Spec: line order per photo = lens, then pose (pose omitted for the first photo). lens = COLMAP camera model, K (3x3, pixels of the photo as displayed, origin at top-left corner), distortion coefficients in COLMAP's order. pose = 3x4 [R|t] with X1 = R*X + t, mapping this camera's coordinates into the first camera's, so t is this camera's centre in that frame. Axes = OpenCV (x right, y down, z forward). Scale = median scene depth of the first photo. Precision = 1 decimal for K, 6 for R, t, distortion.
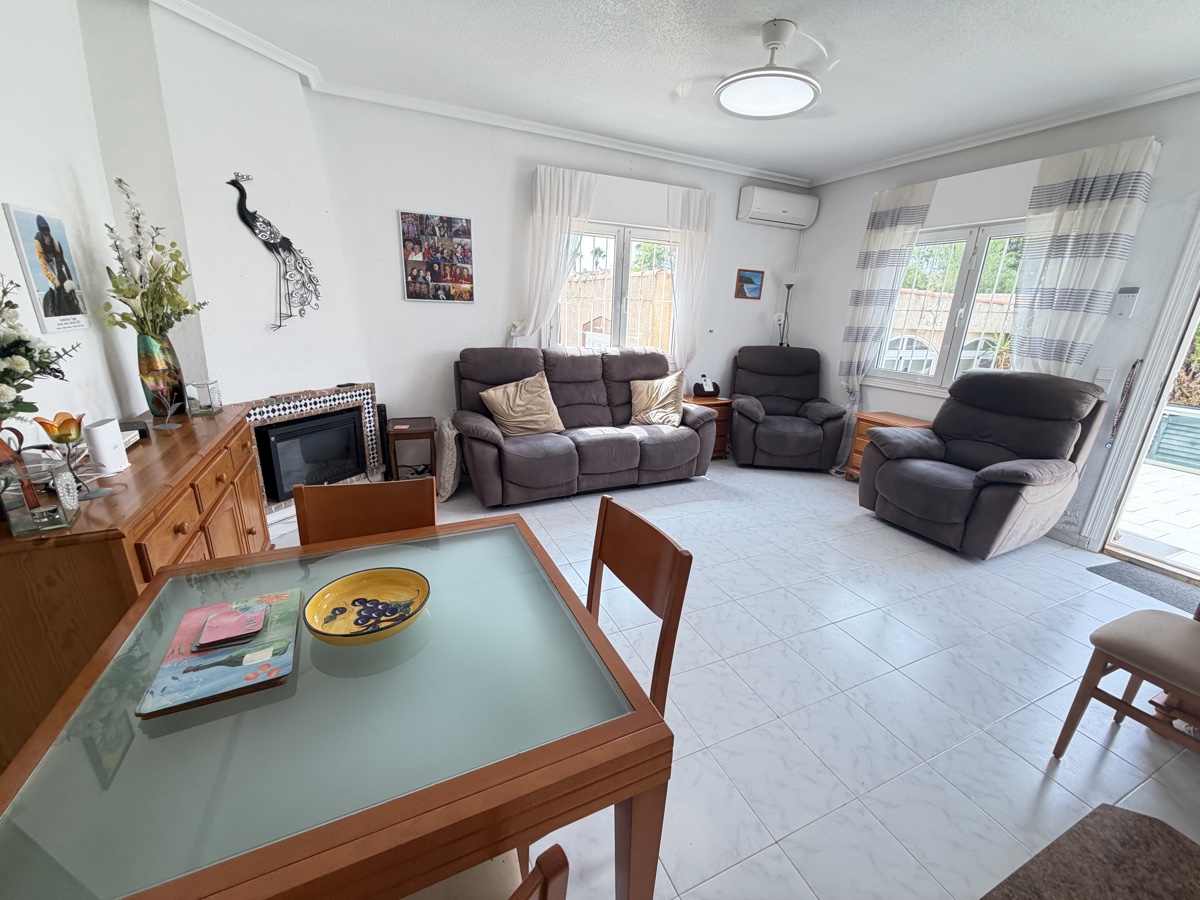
lens RADIAL K [[479.6, 0, 598.5], [0, 479.6, 451.9], [0, 0, 1]] dist [0.001887, -0.000214]
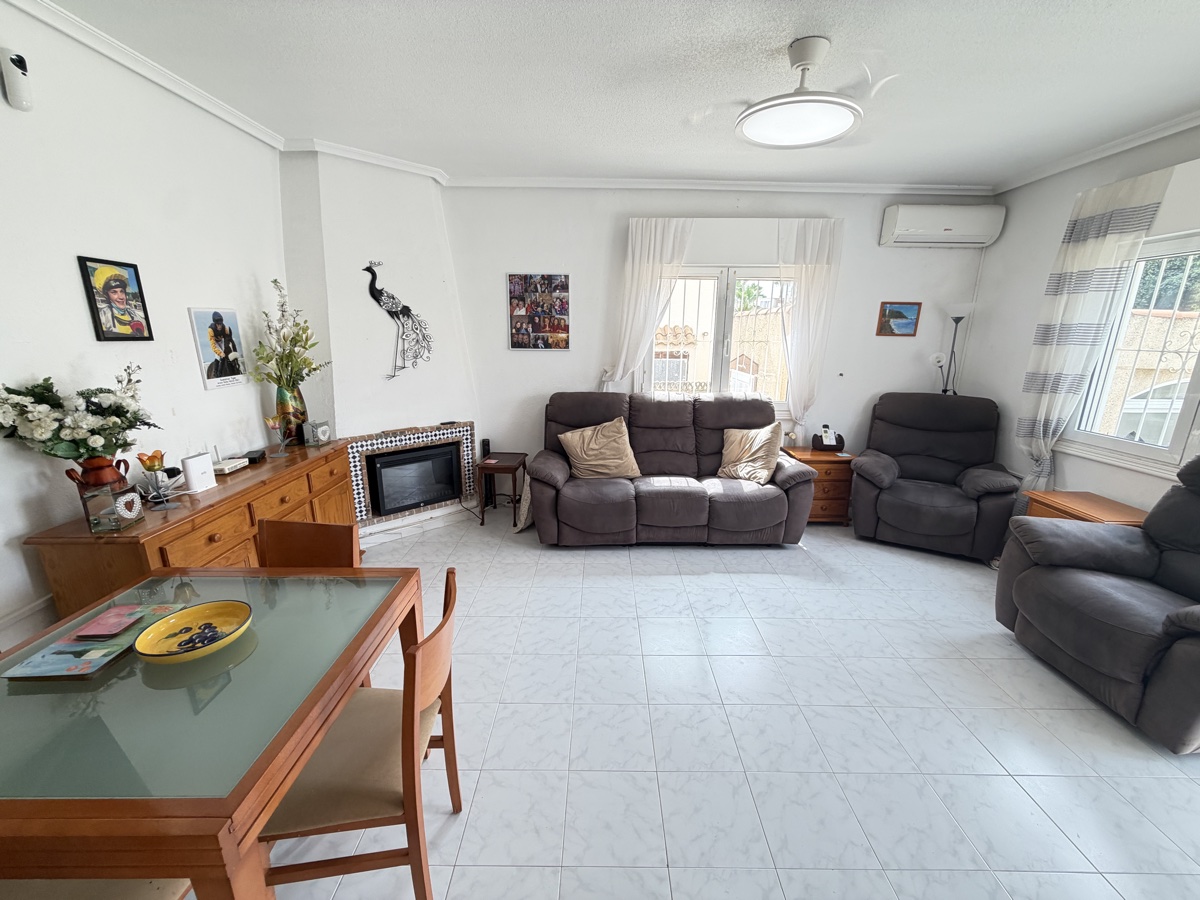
lens RADIAL K [[479.6, 0, 598.5], [0, 479.6, 451.9], [0, 0, 1]] dist [0.001887, -0.000214]
pose [[0.909755, 0.074074, -0.408483, 0.266416], [-0.096630, 0.994711, -0.034832, -0.056771], [0.403742, 0.071160, 0.912101, 0.069782]]
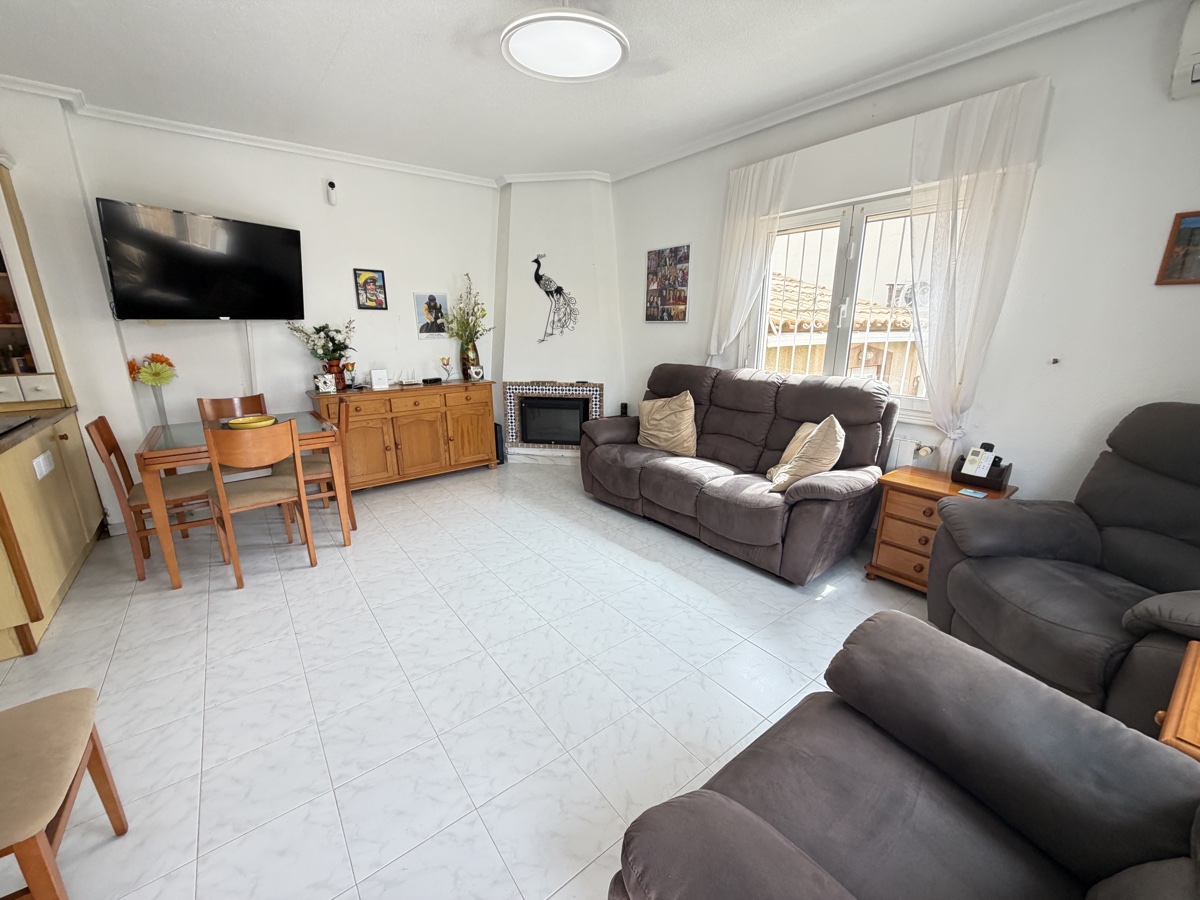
lens RADIAL K [[479.6, 0, 598.5], [0, 479.6, 451.9], [0, 0, 1]] dist [0.001887, -0.000214]
pose [[0.231333, 0.215596, -0.948685, 0.800020], [-0.274937, 0.949874, 0.148824, -0.150423], [0.933217, 0.226401, 0.279013, 0.619101]]
